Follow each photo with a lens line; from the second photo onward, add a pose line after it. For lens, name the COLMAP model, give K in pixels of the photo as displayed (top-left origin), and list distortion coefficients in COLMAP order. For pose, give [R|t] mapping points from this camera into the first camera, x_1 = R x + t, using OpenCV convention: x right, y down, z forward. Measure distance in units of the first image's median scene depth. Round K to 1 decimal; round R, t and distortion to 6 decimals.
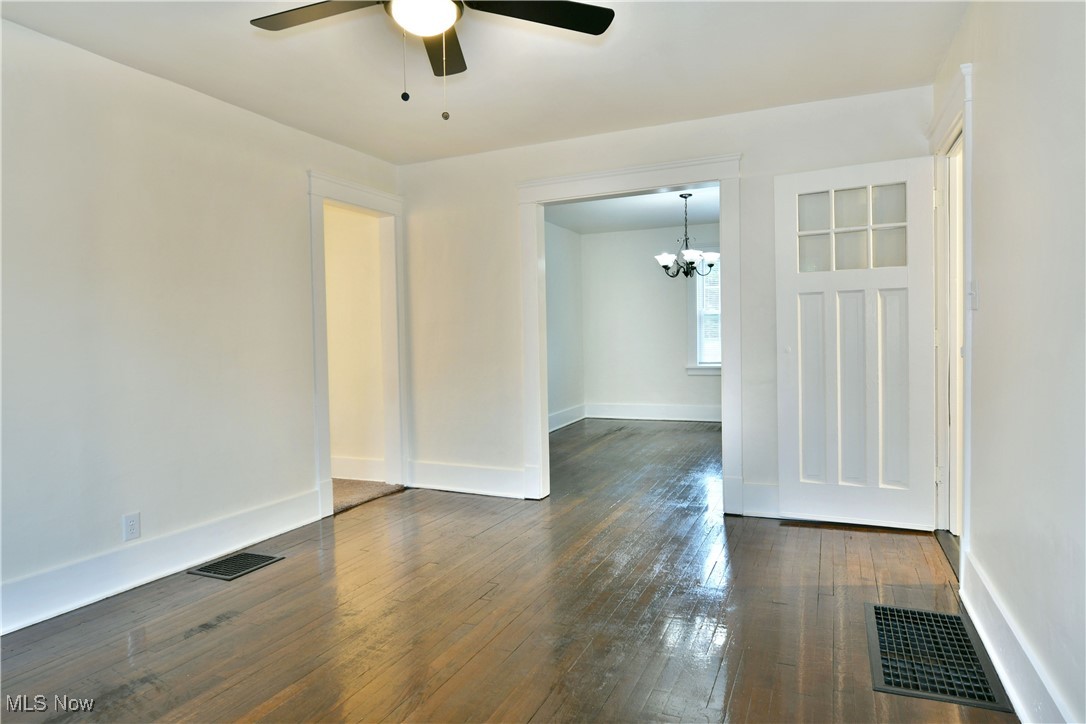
lens RADIAL K [[659.7, 0, 543.2], [0, 659.7, 351.6], [0, 0, 1]] dist [-0.018215, -0.002516]
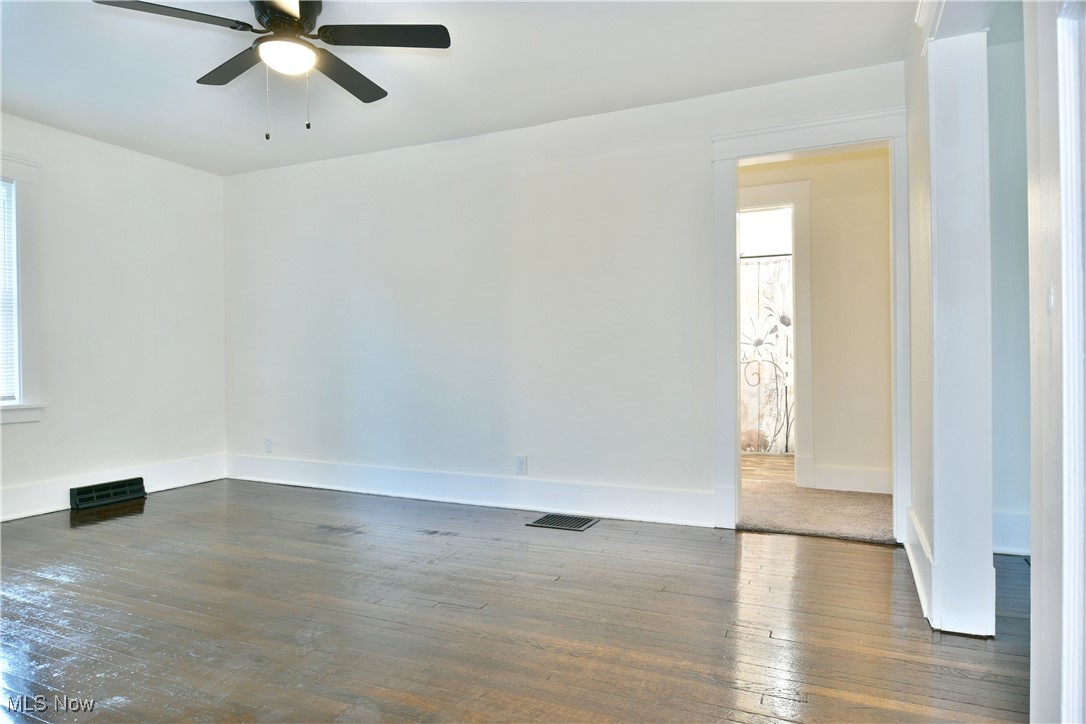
lens RADIAL K [[659.7, 0, 543.2], [0, 659.7, 351.6], [0, 0, 1]] dist [-0.018215, -0.002516]
pose [[-0.023599, 0.009303, -0.999678, 0.782265], [-0.007804, 0.999925, 0.009490, 0.017266], [0.999691, 0.008025, -0.023524, 1.123365]]
